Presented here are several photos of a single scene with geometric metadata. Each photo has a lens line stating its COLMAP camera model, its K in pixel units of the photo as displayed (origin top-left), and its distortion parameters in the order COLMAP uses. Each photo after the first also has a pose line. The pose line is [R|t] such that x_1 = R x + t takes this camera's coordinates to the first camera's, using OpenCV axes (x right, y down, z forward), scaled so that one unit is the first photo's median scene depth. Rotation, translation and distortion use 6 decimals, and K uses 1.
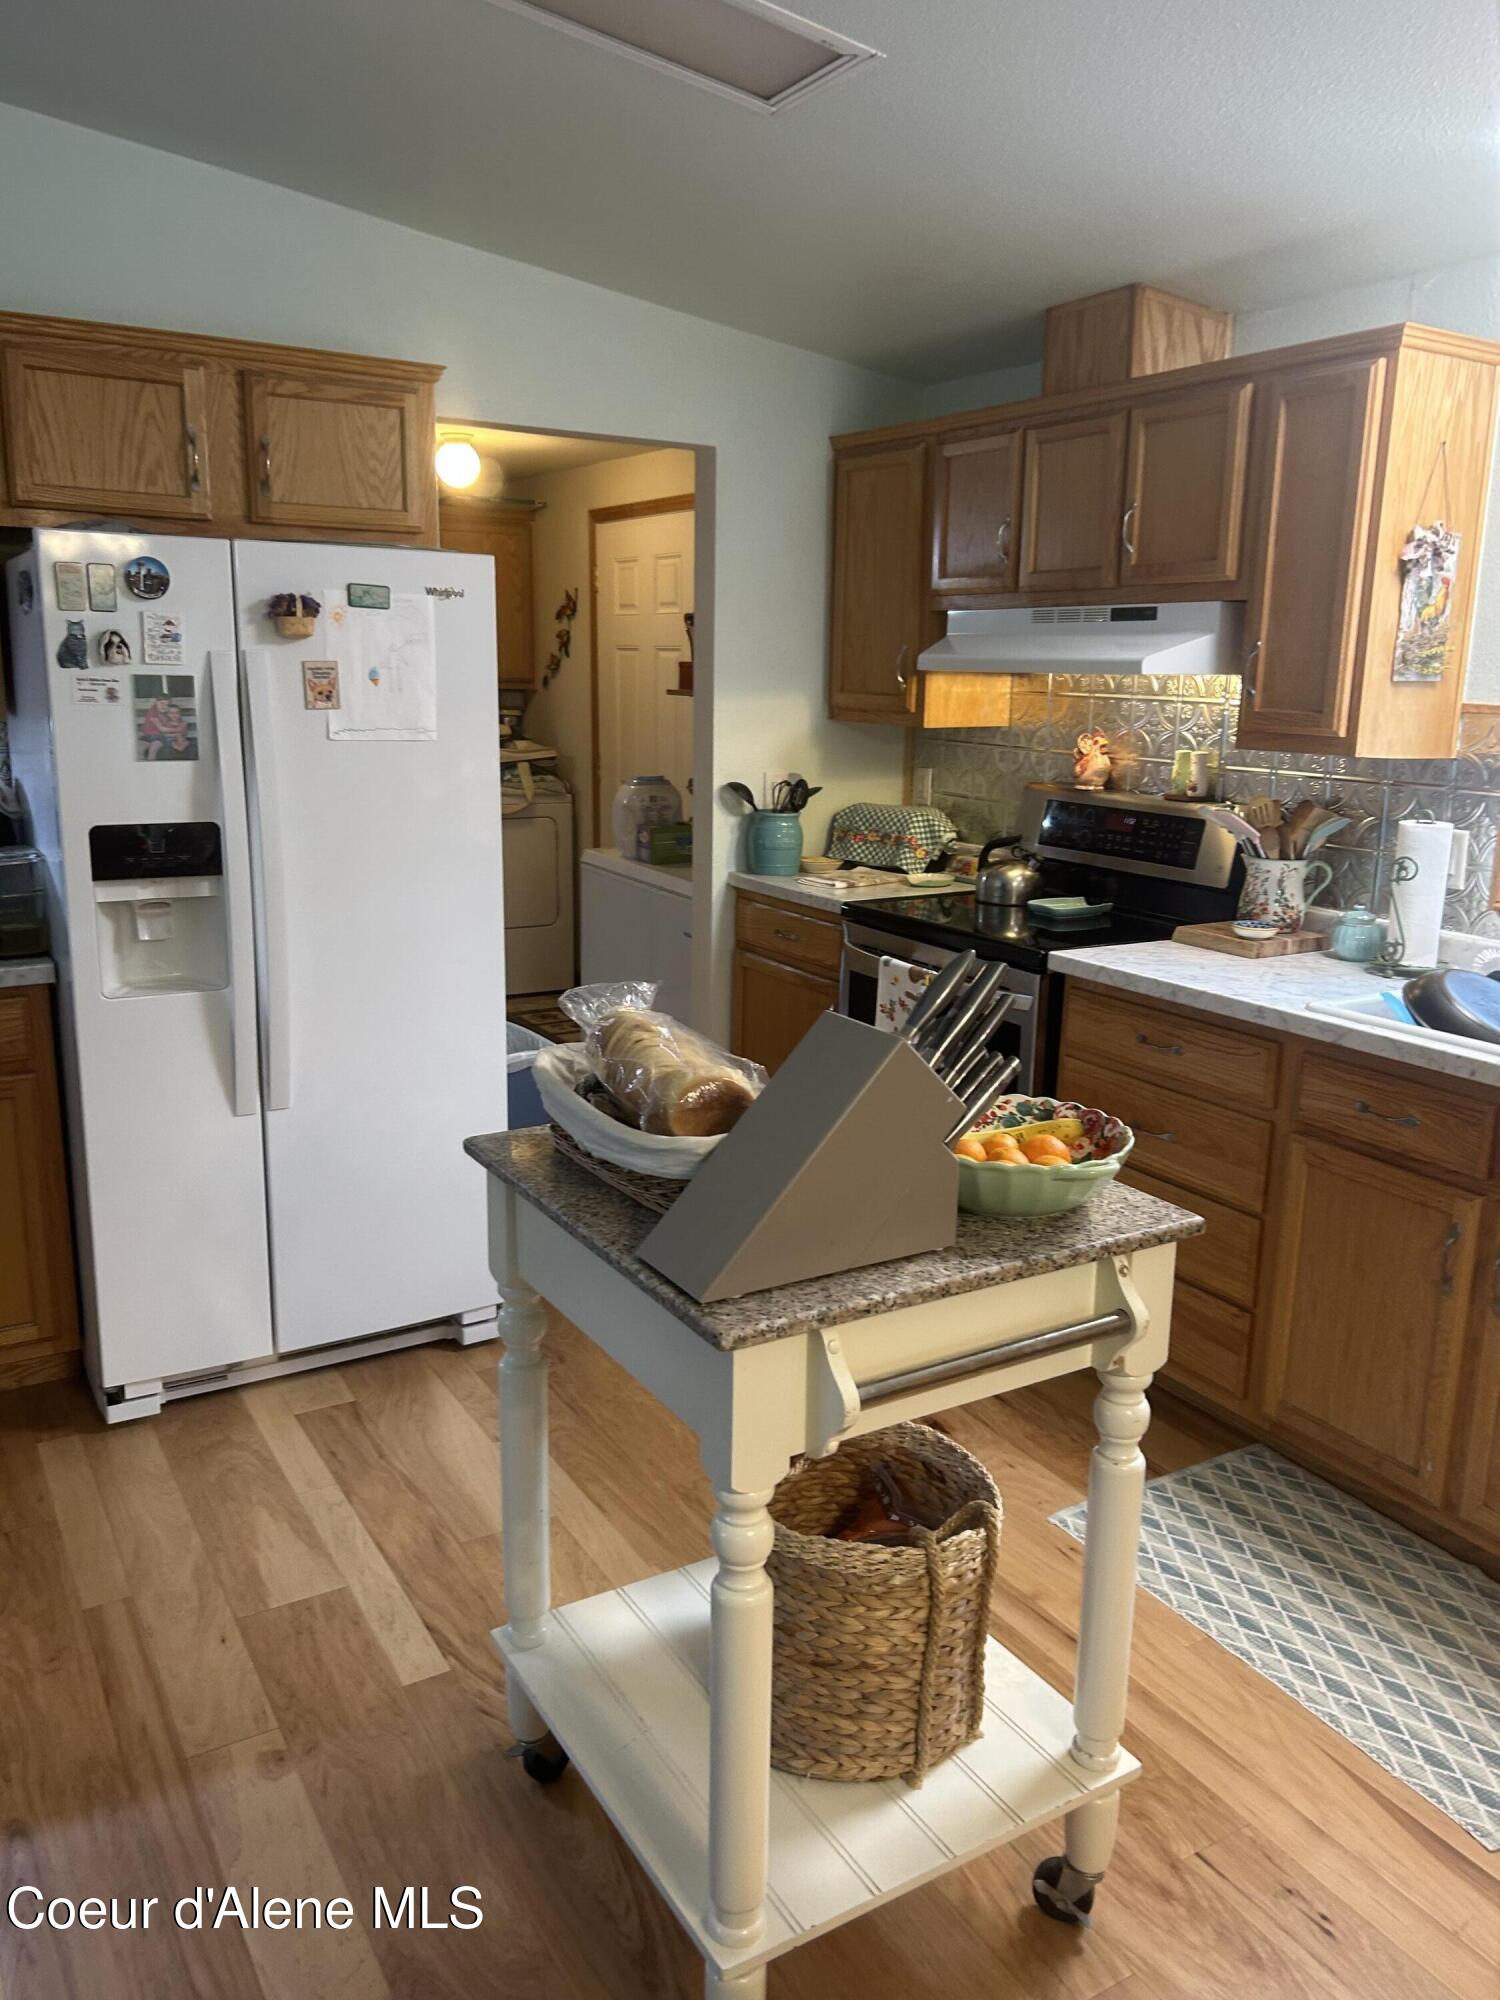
lens RADIAL K [[1505.8, 0, 751.4], [0, 1505.8, 998.9], [0, 0, 1]] dist [0.039811, -0.005383]
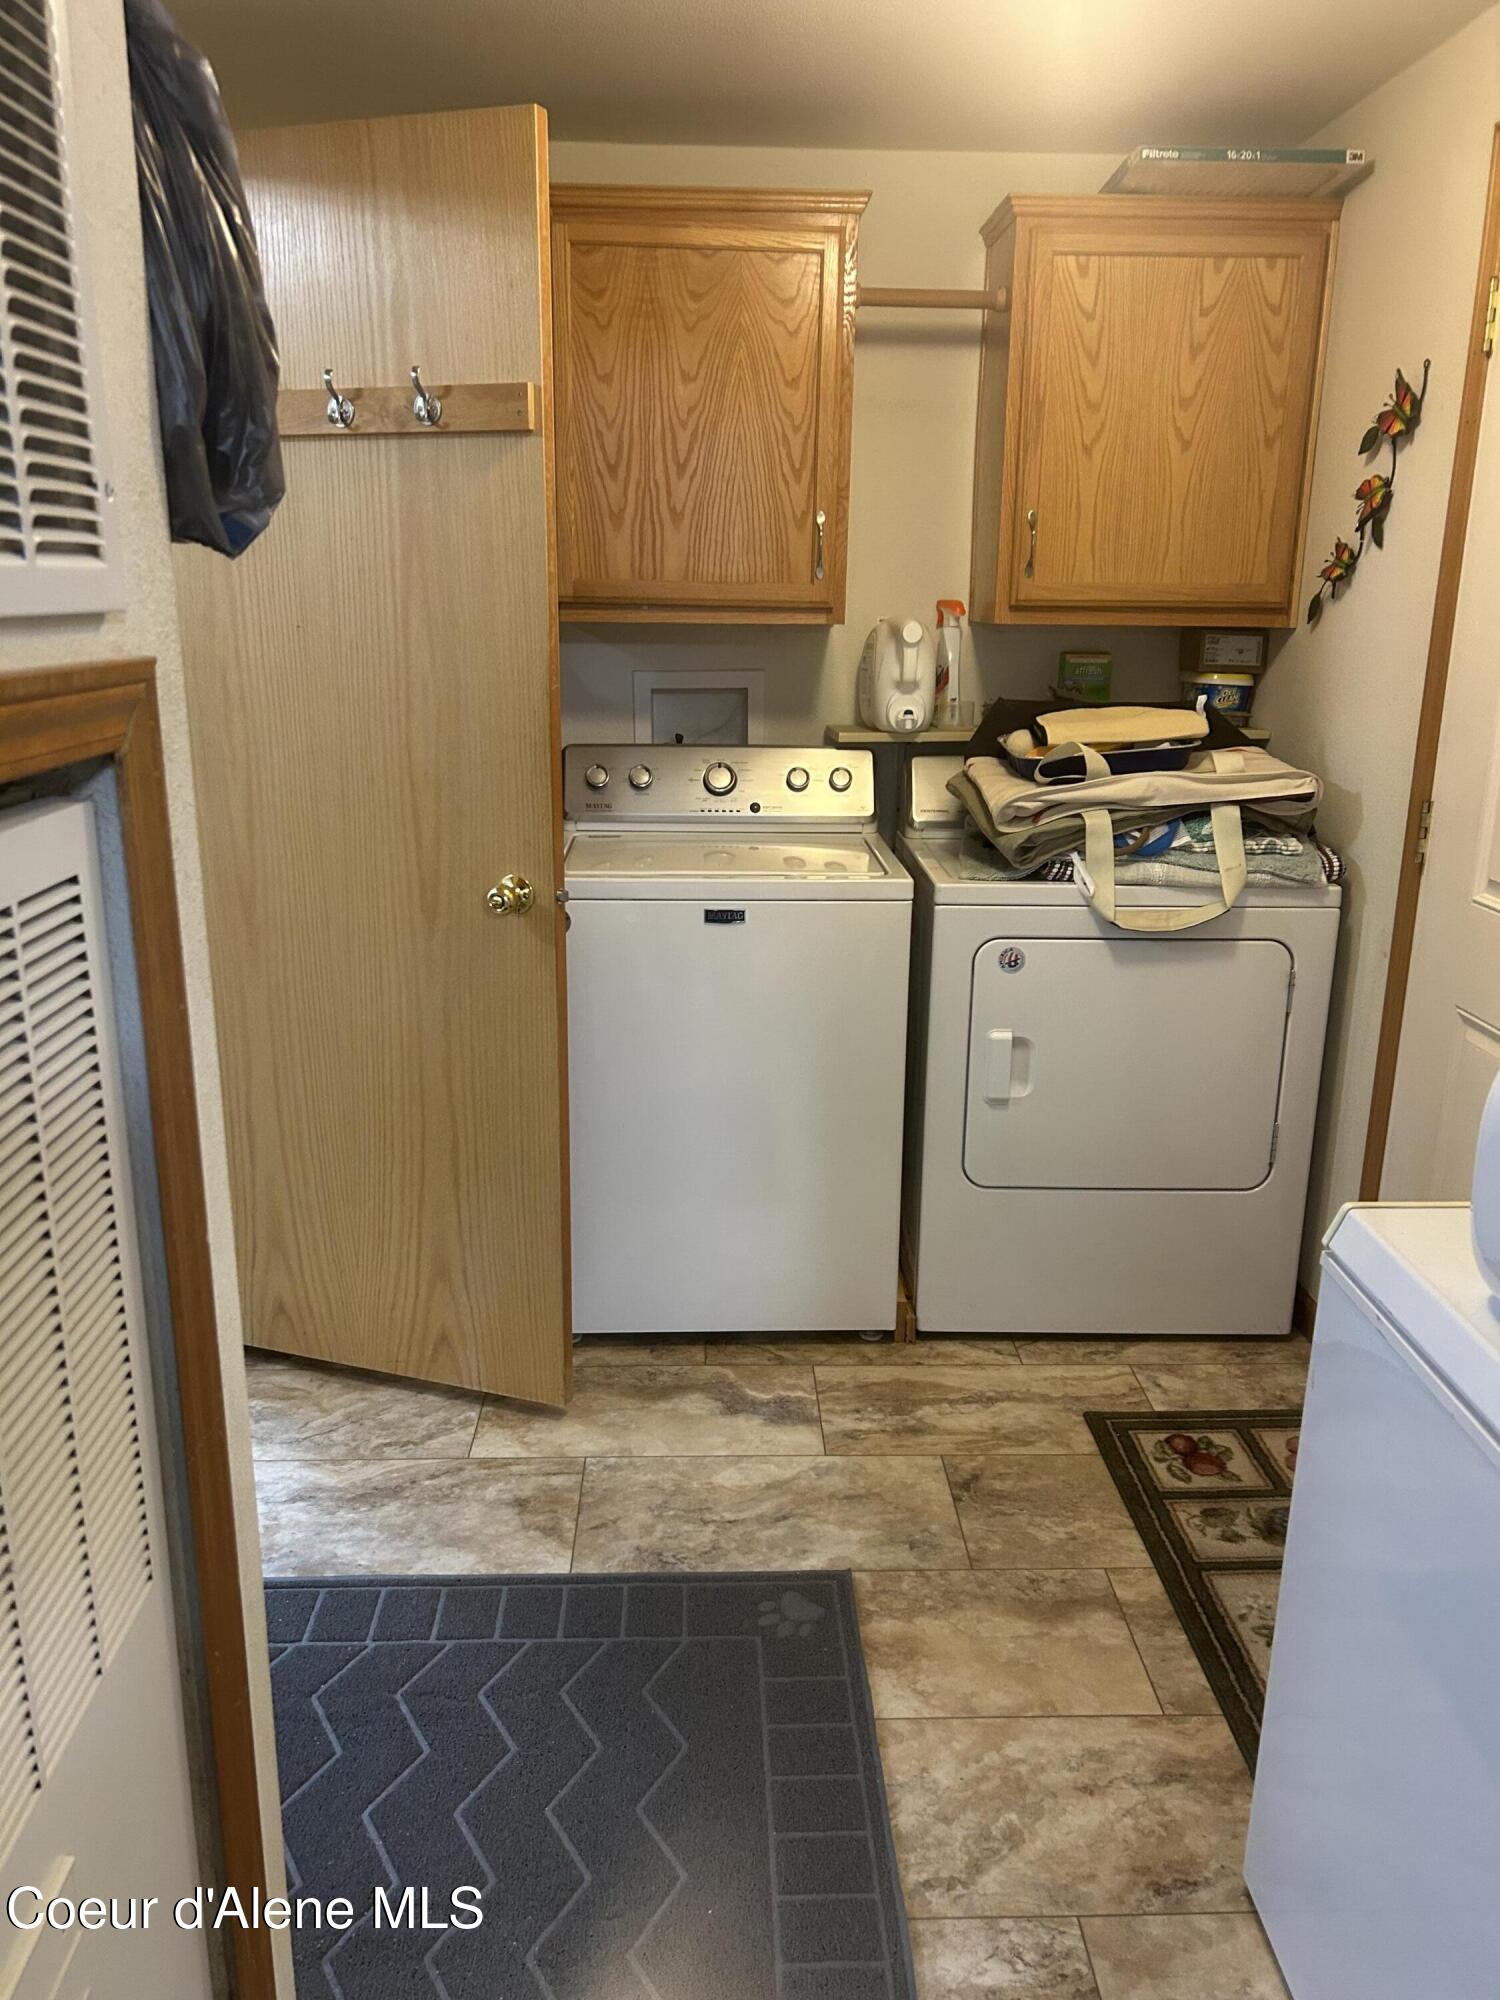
lens RADIAL K [[1505.8, 0, 749.4], [0, 1505.8, 1001.4], [0, 0, 1]] dist [0.039811, -0.005383]
pose [[0.875001, 0.118645, -0.469358, -0.063755], [-0.103497, 0.992934, 0.058050, -0.111917], [0.472929, -0.002217, 0.881098, 0.563241]]
